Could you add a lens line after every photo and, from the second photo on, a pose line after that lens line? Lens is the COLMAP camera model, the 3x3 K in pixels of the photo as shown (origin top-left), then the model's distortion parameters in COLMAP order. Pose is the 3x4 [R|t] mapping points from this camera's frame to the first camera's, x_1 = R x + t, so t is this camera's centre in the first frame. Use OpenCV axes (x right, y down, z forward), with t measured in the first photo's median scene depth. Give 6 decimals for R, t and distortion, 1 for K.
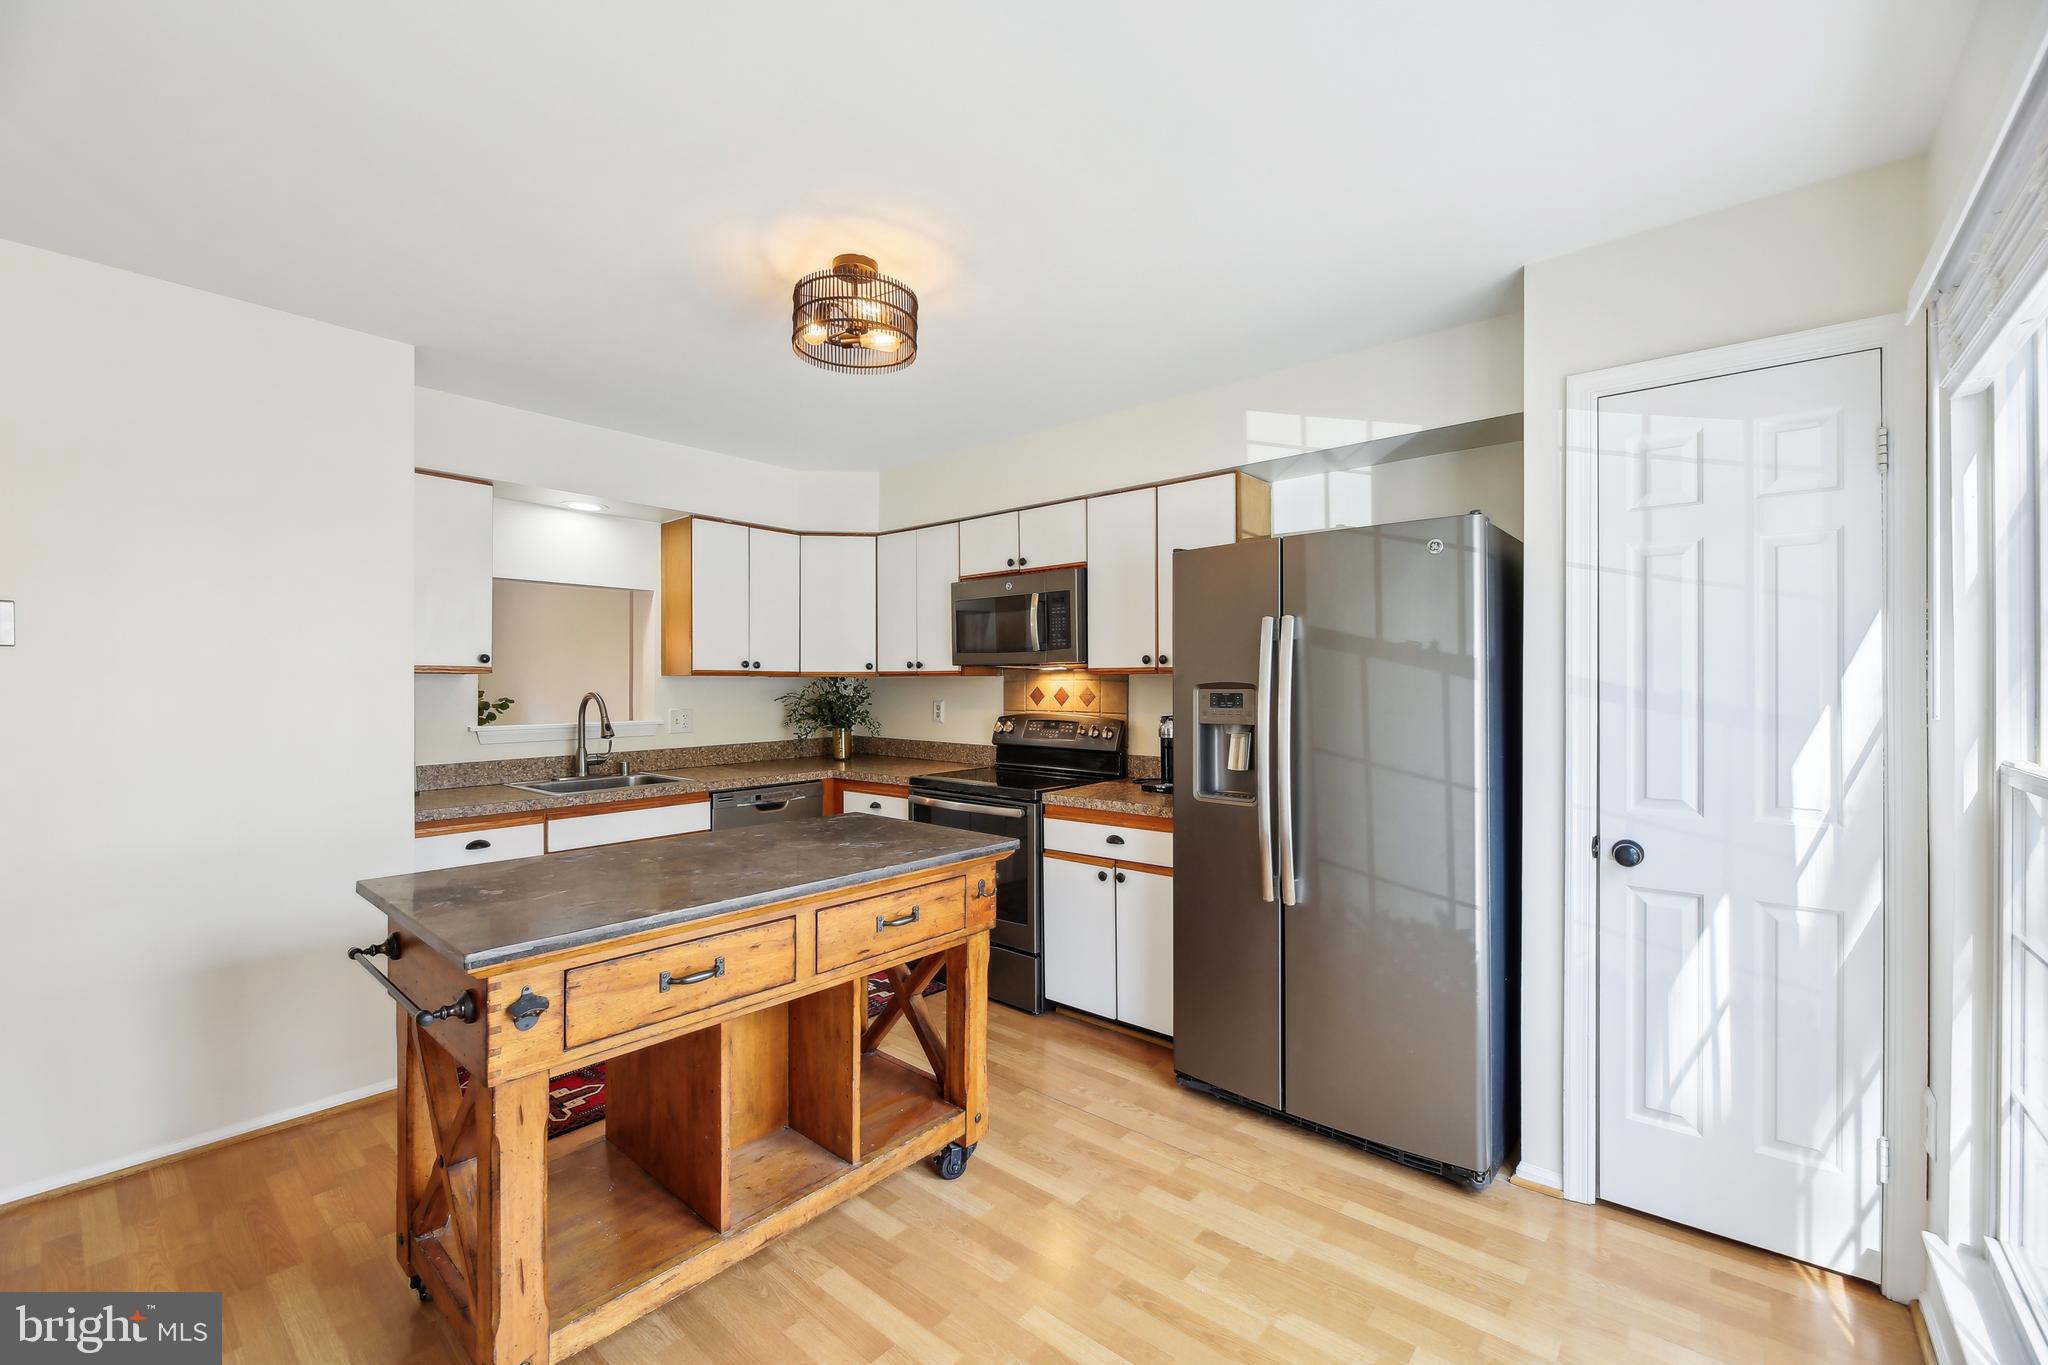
lens RADIAL K [[837.9, 0, 1022.8], [0, 837.9, 690.9], [0, 0, 1]] dist [0.000644, -0.004704]
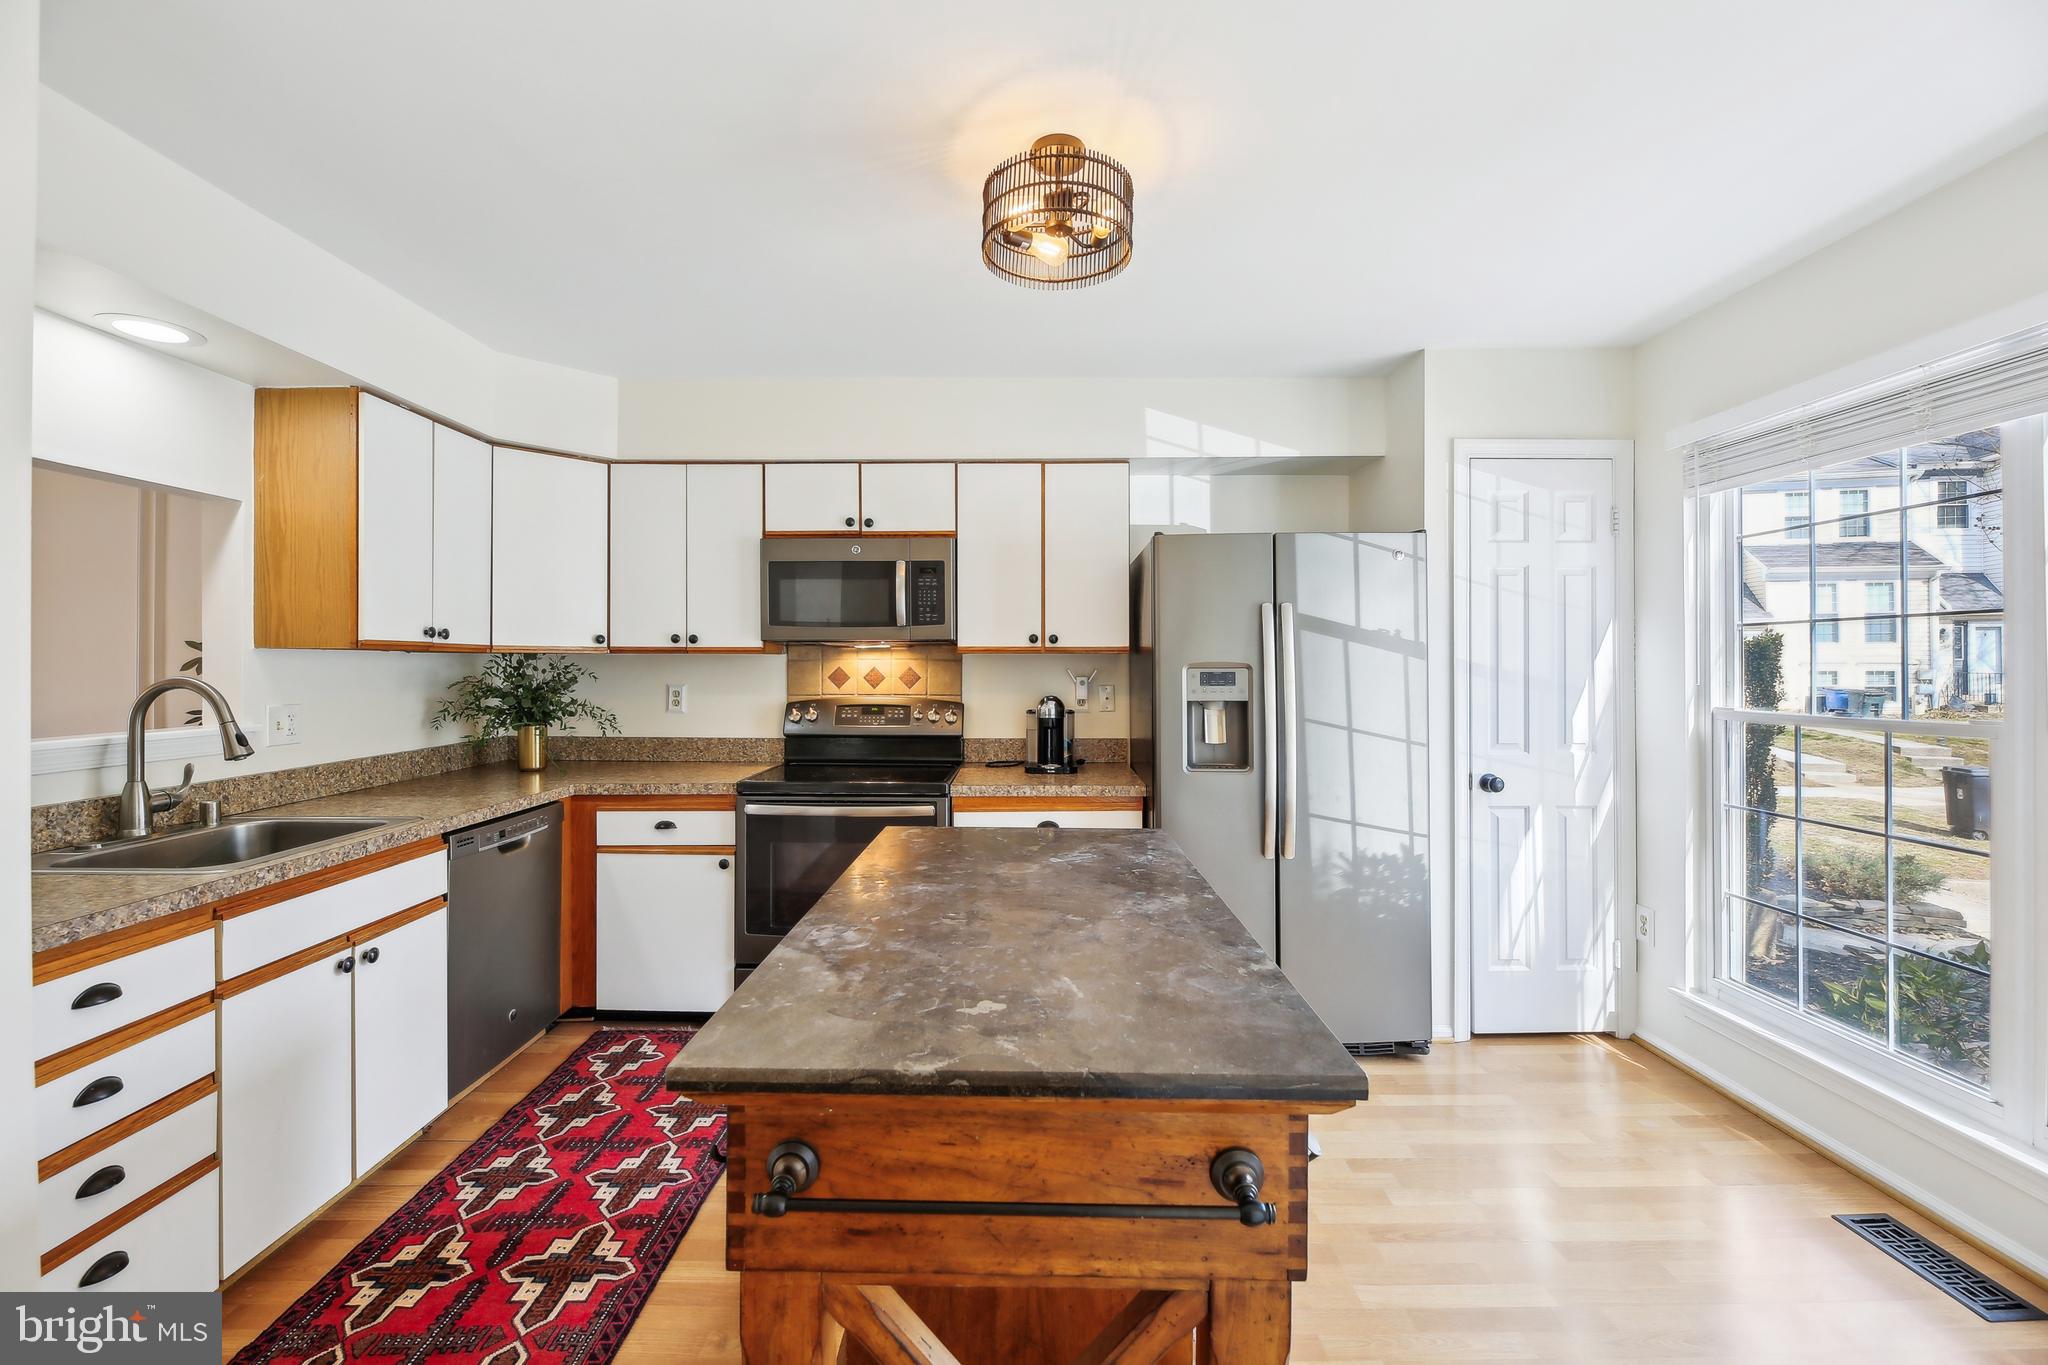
lens RADIAL K [[844.7, 0, 1016.4], [0, 844.7, 672.3], [0, 0, 1]] dist [-0.001051, -0.000303]
pose [[0.764538, -0.004172, 0.644565, -0.449802], [0.004360, 0.999990, 0.001300, 0.000163], [-0.644563, 0.001816, 0.764549, 0.234338]]
